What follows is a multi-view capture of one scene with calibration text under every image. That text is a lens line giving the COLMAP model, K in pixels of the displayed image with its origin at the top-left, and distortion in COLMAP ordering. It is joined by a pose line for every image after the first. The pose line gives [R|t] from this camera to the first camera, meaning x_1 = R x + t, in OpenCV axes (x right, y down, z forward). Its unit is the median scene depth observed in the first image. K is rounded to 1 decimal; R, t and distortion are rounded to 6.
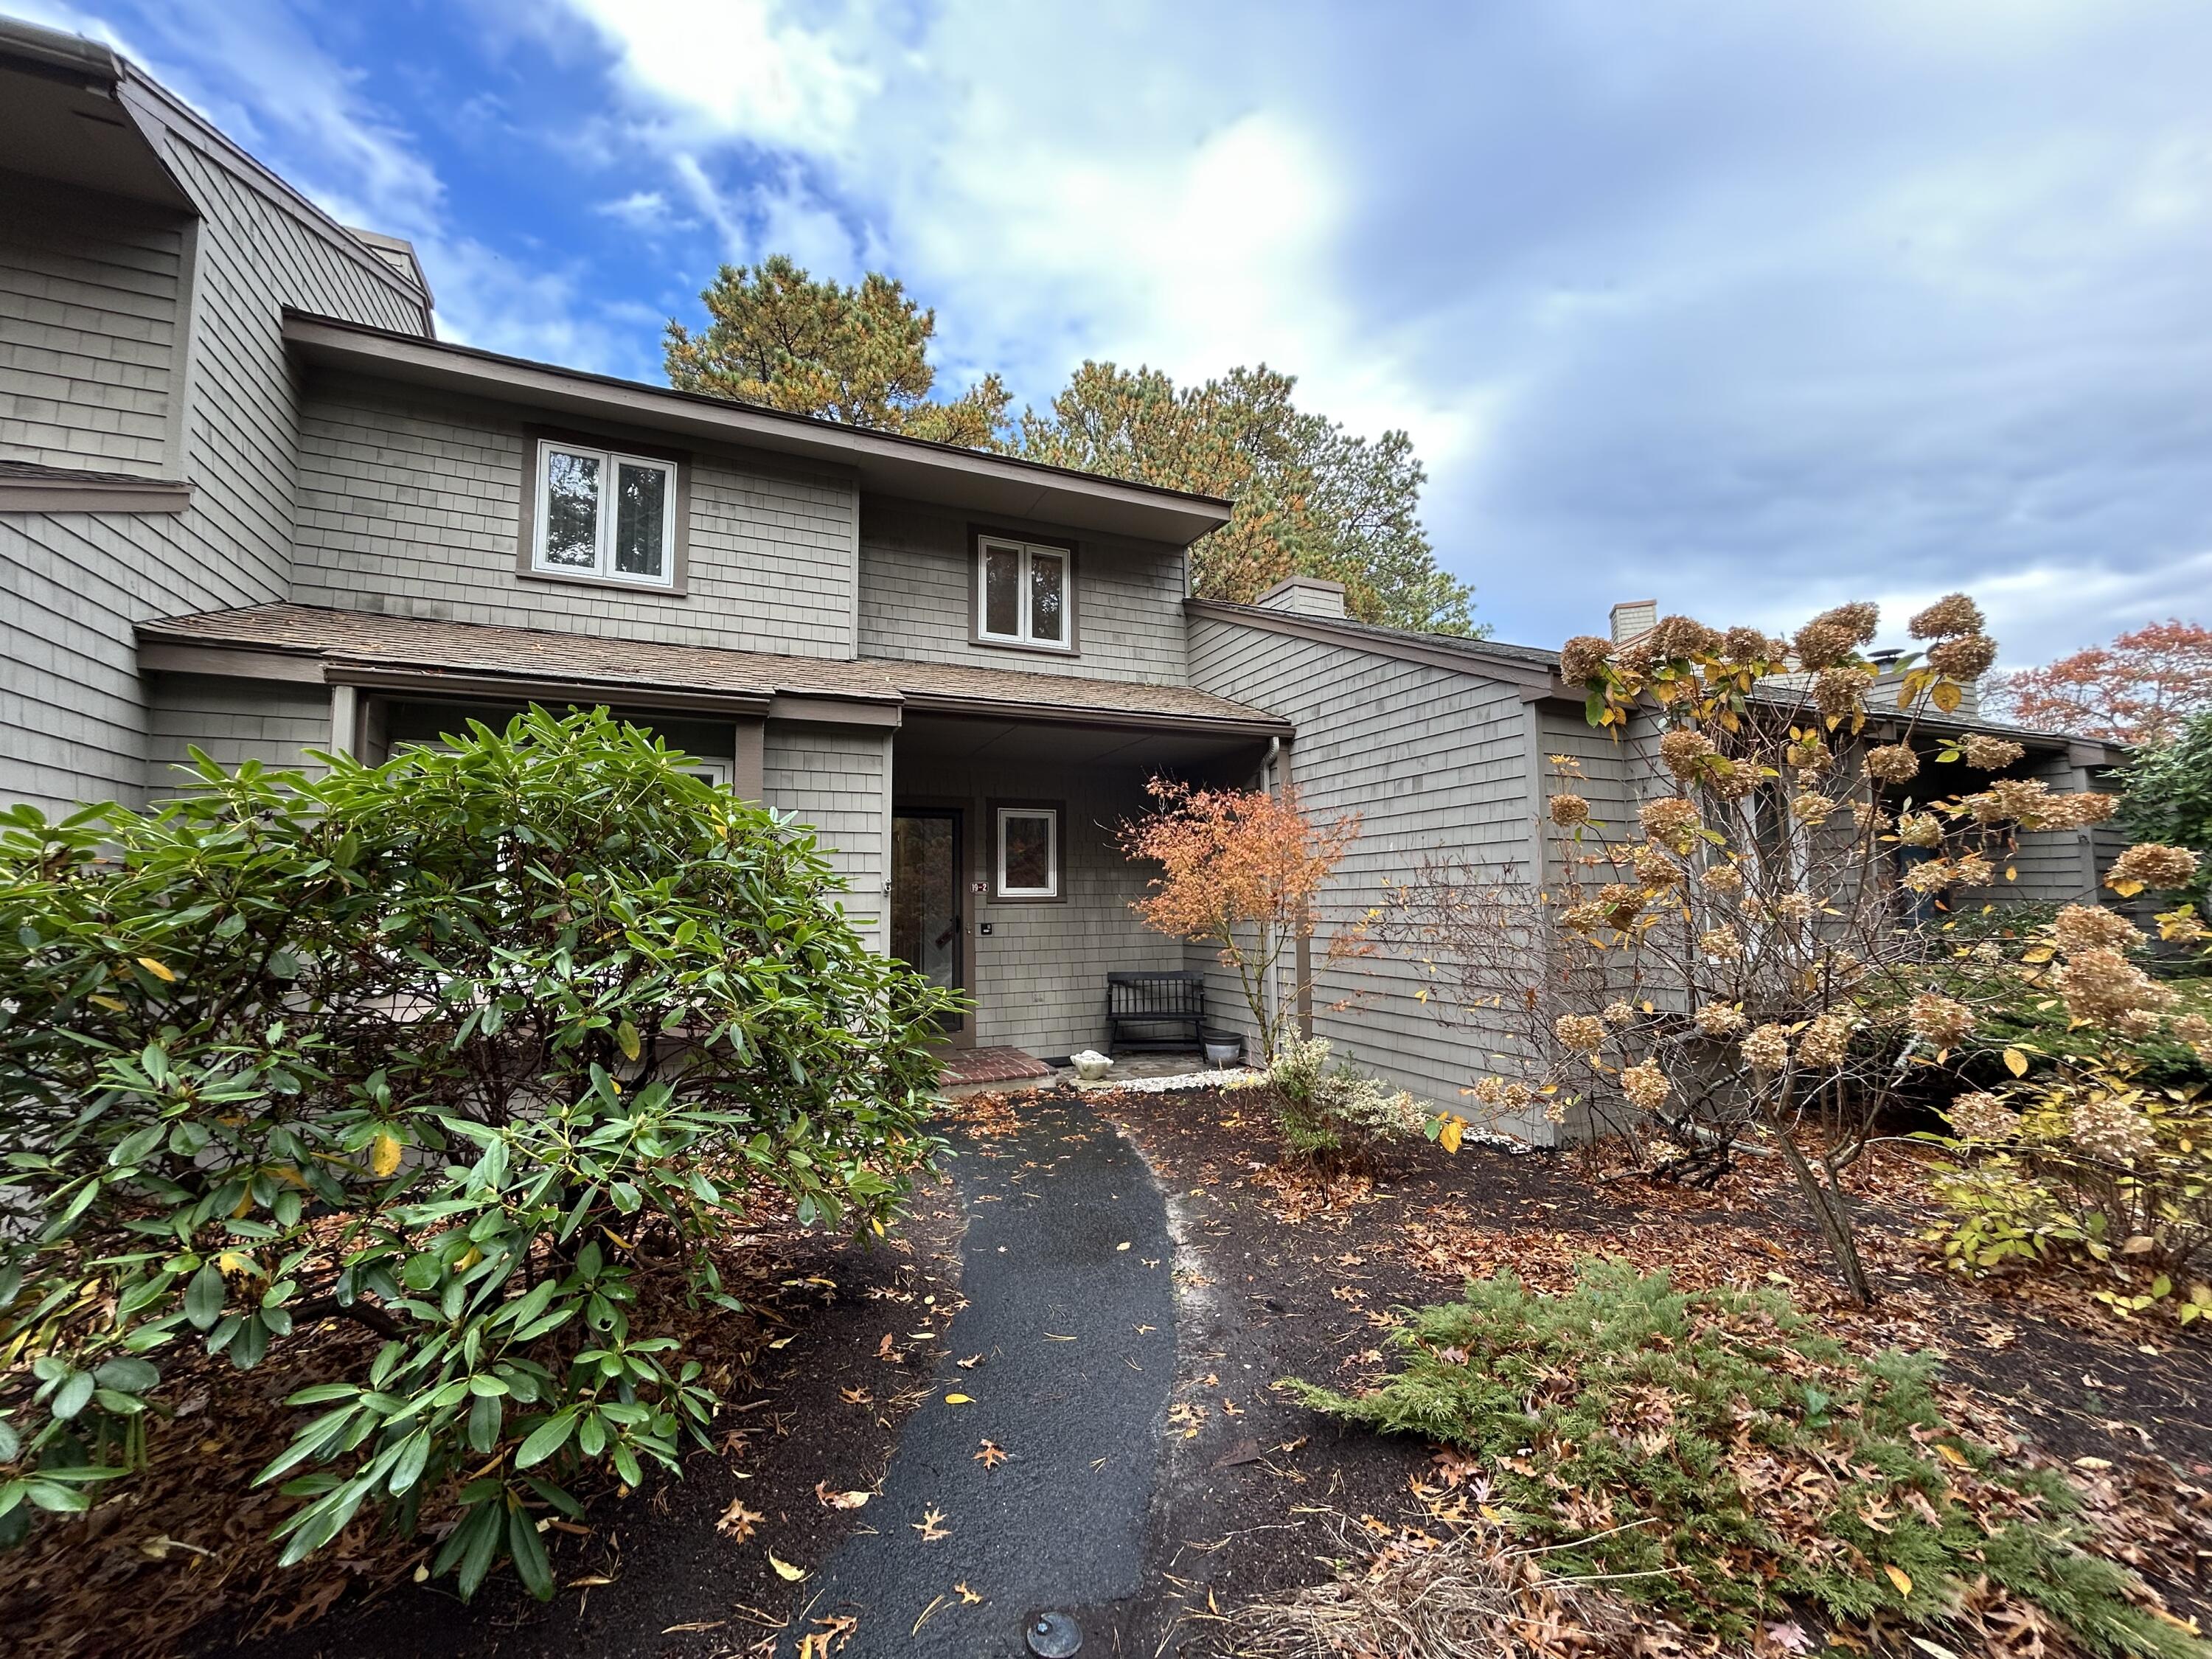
lens RADIAL K [[891.7, 0, 1108.1], [0, 891.7, 823.2], [0, 0, 1]] dist [-0.001054, -0.000421]
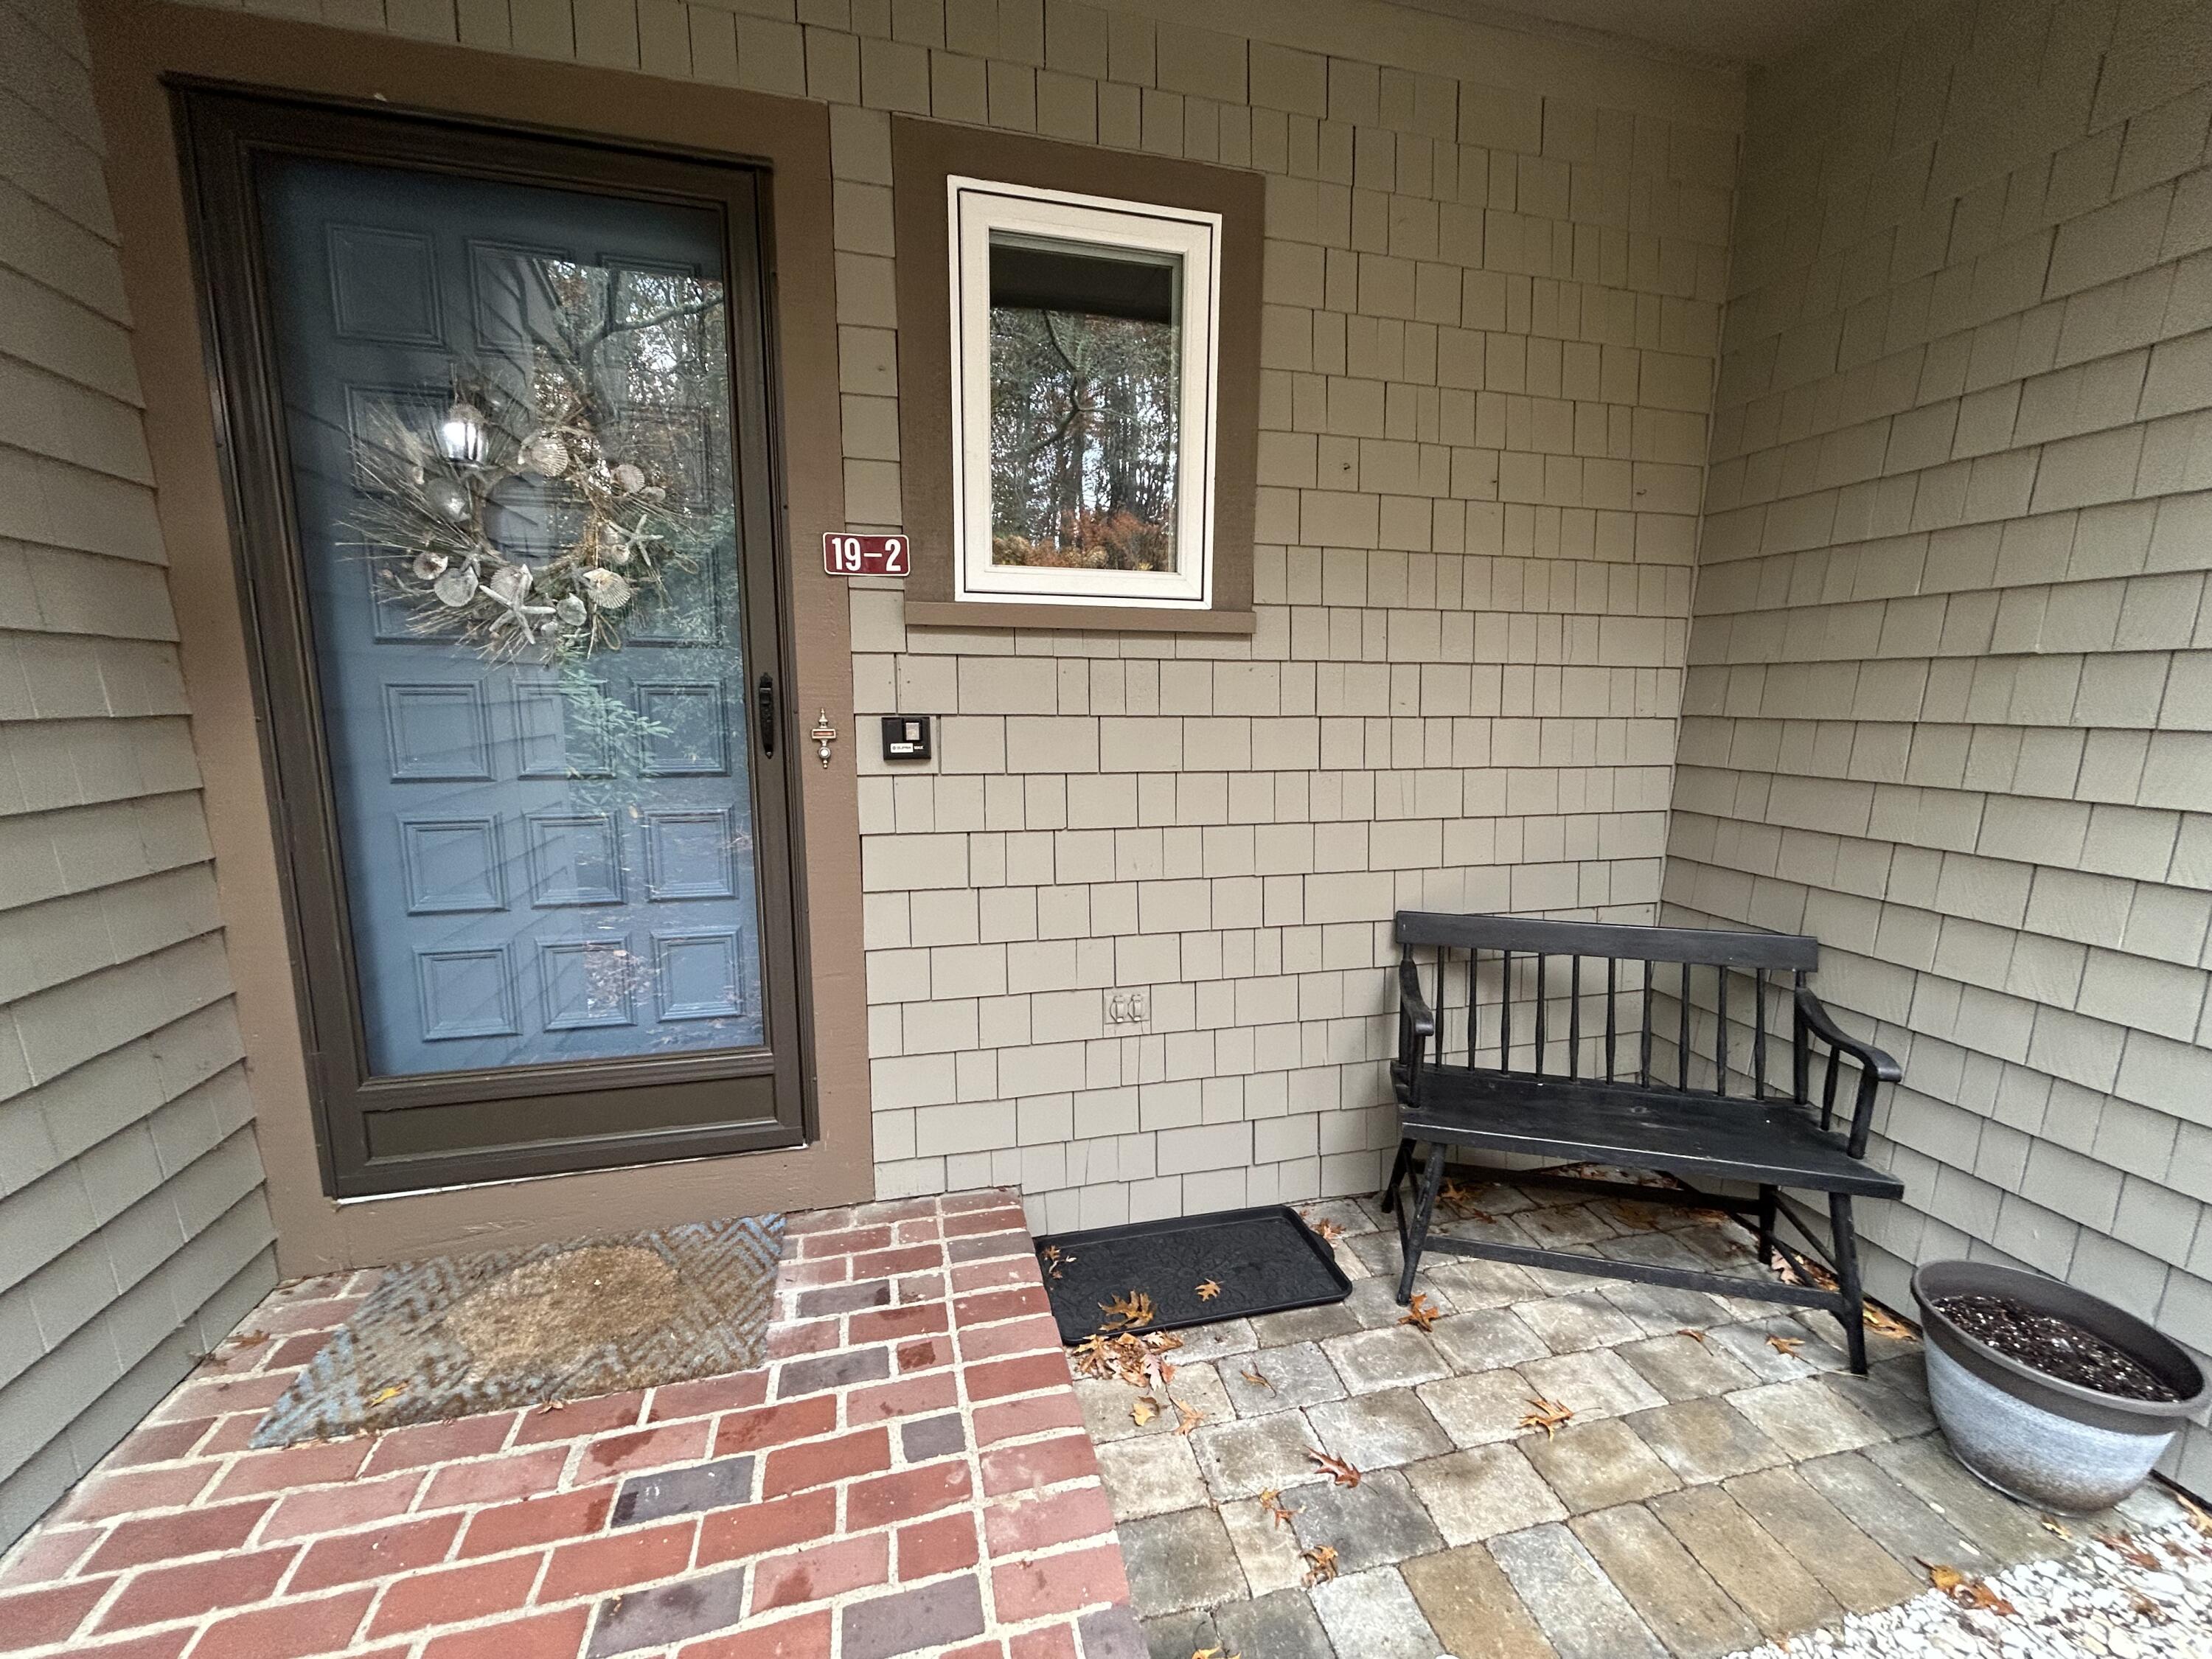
lens RADIAL K [[882.9, 0, 1106.0], [0, 882.9, 829.5], [0, 0, 1]] dist [-0.000344, -0.000111]
pose [[0.984317, 0.045010, -0.170571, -0.044123], [-0.001831, 0.969458, 0.245252, 0.084604], [0.176401, -0.241094, 0.954336, 0.781864]]
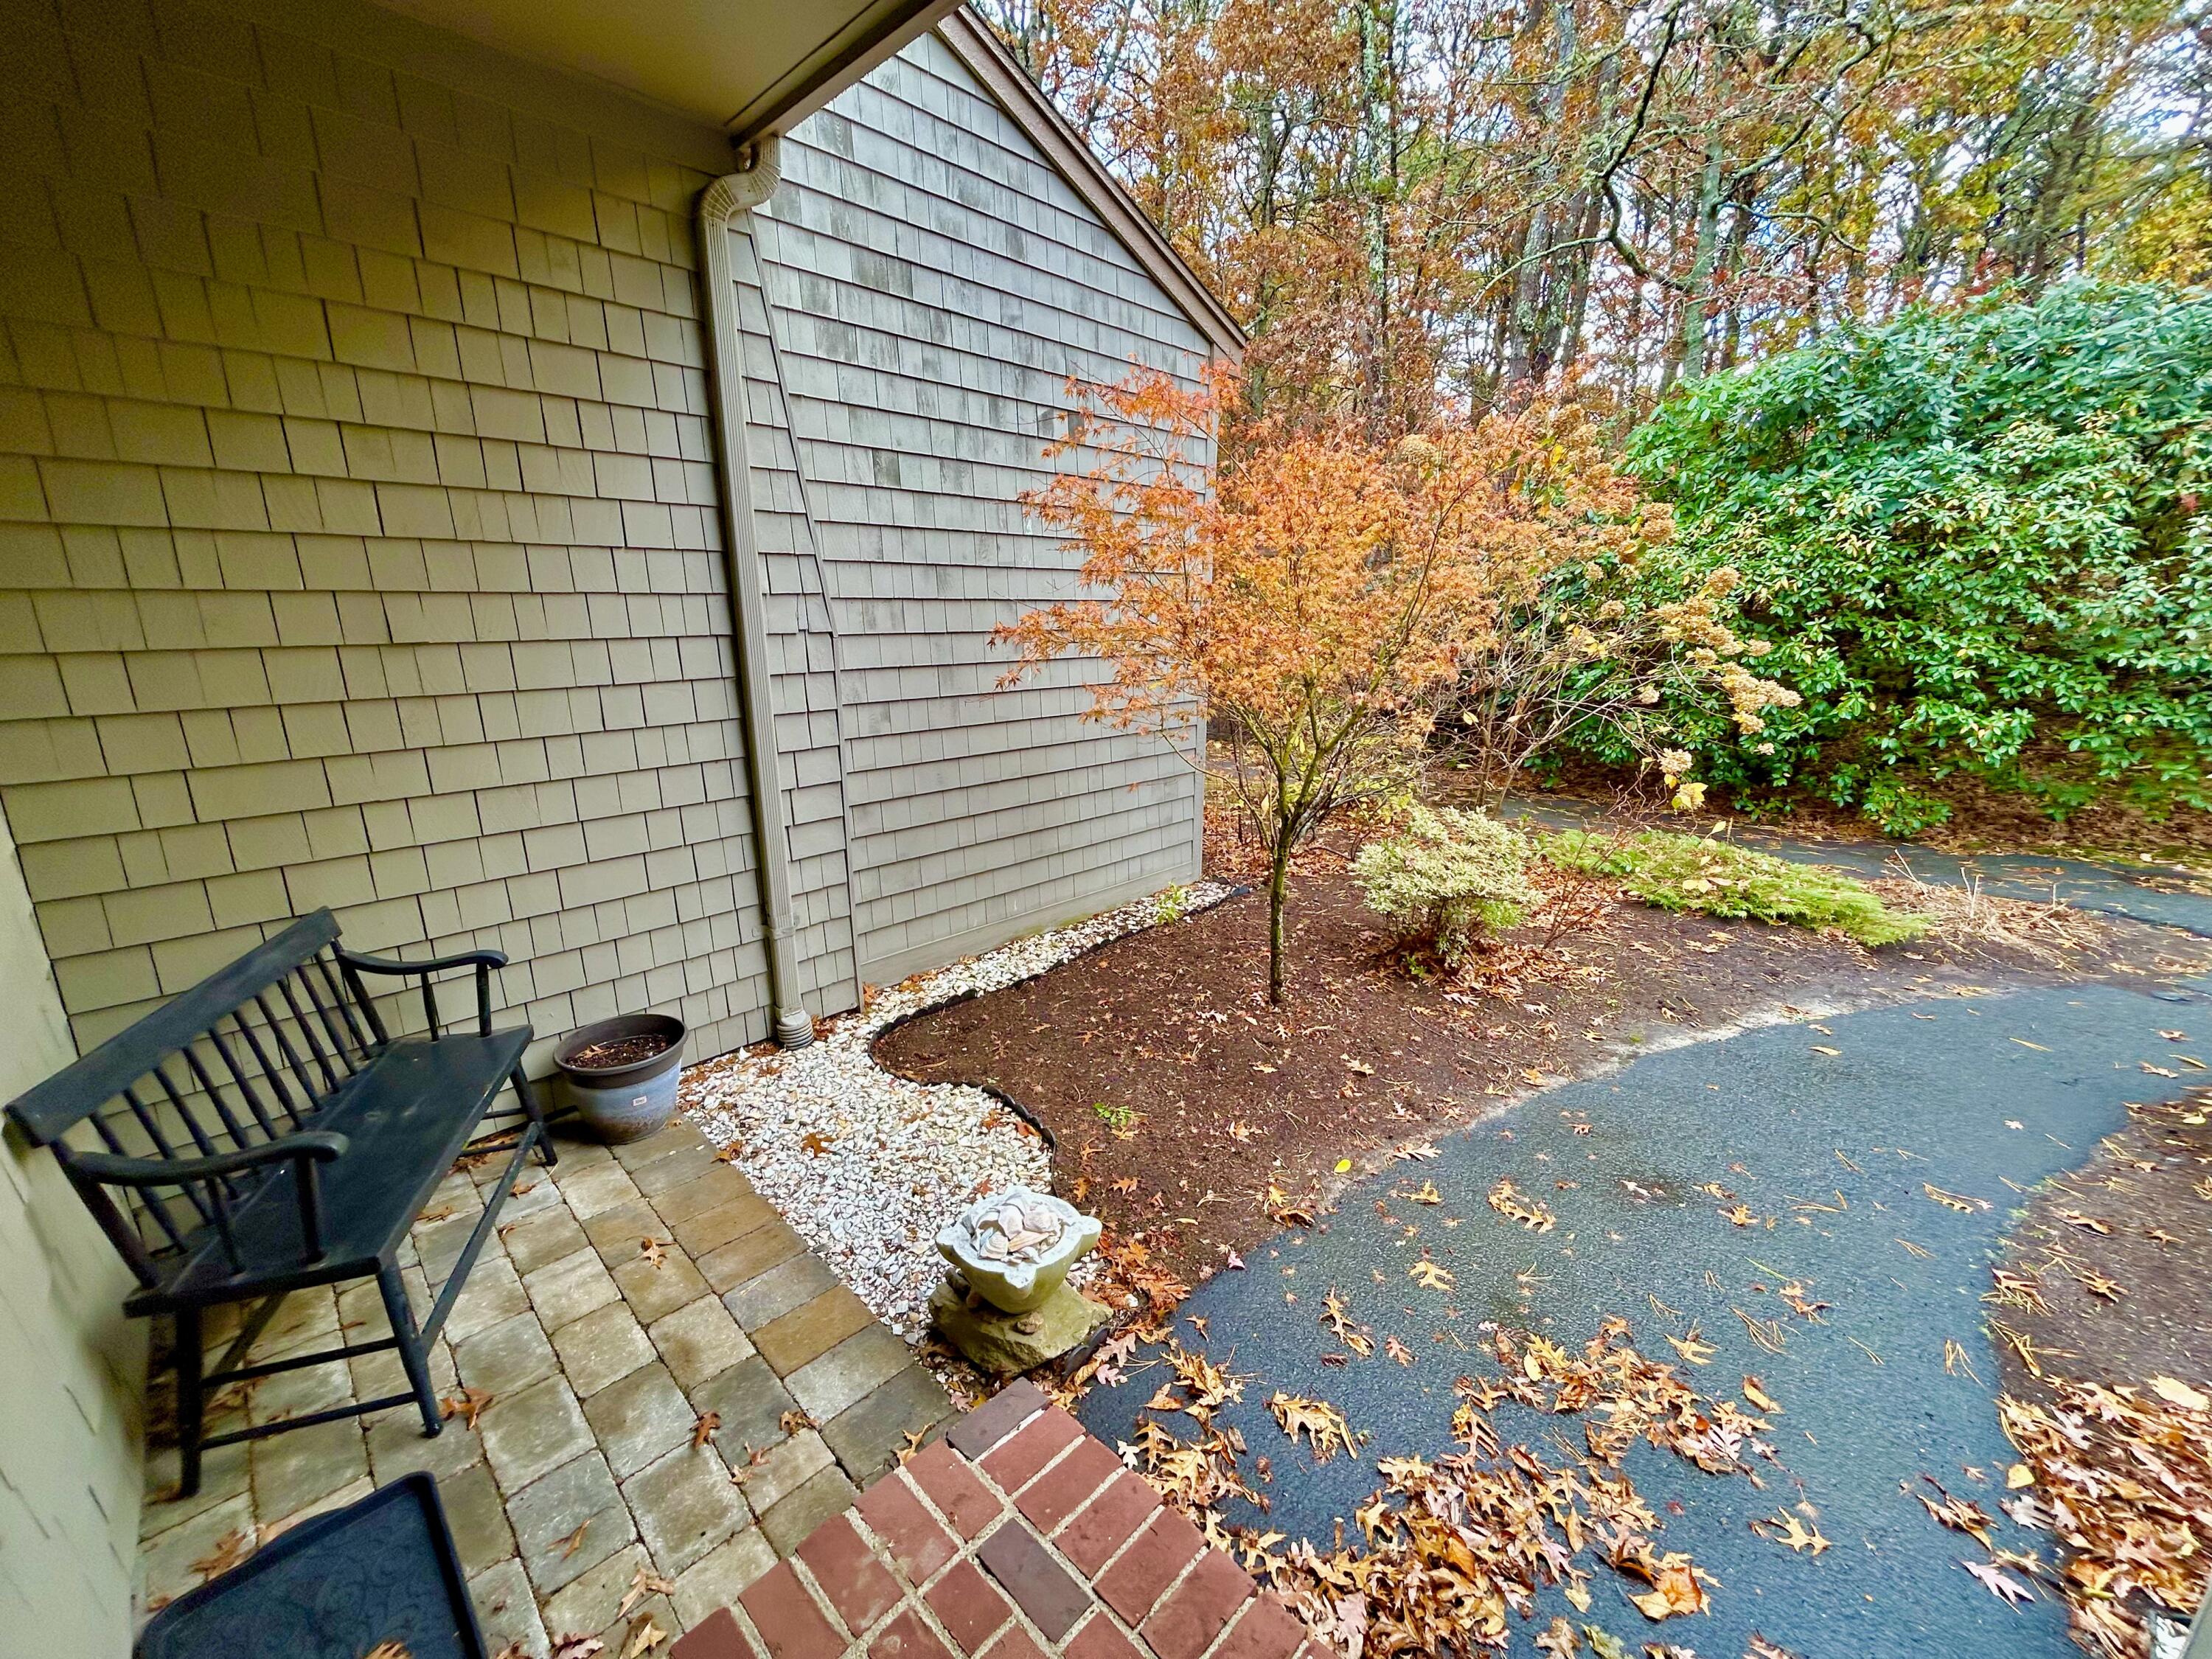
lens RADIAL K [[891.7, 0, 1108.1], [0, 891.7, 823.2], [0, 0, 1]] dist [-0.001054, -0.000421]
pose [[-0.374030, -0.214454, 0.902281, -0.209760], [-0.087896, 0.976715, 0.195709, 0.077024], [-0.923242, -0.006106, -0.384171, 0.927647]]
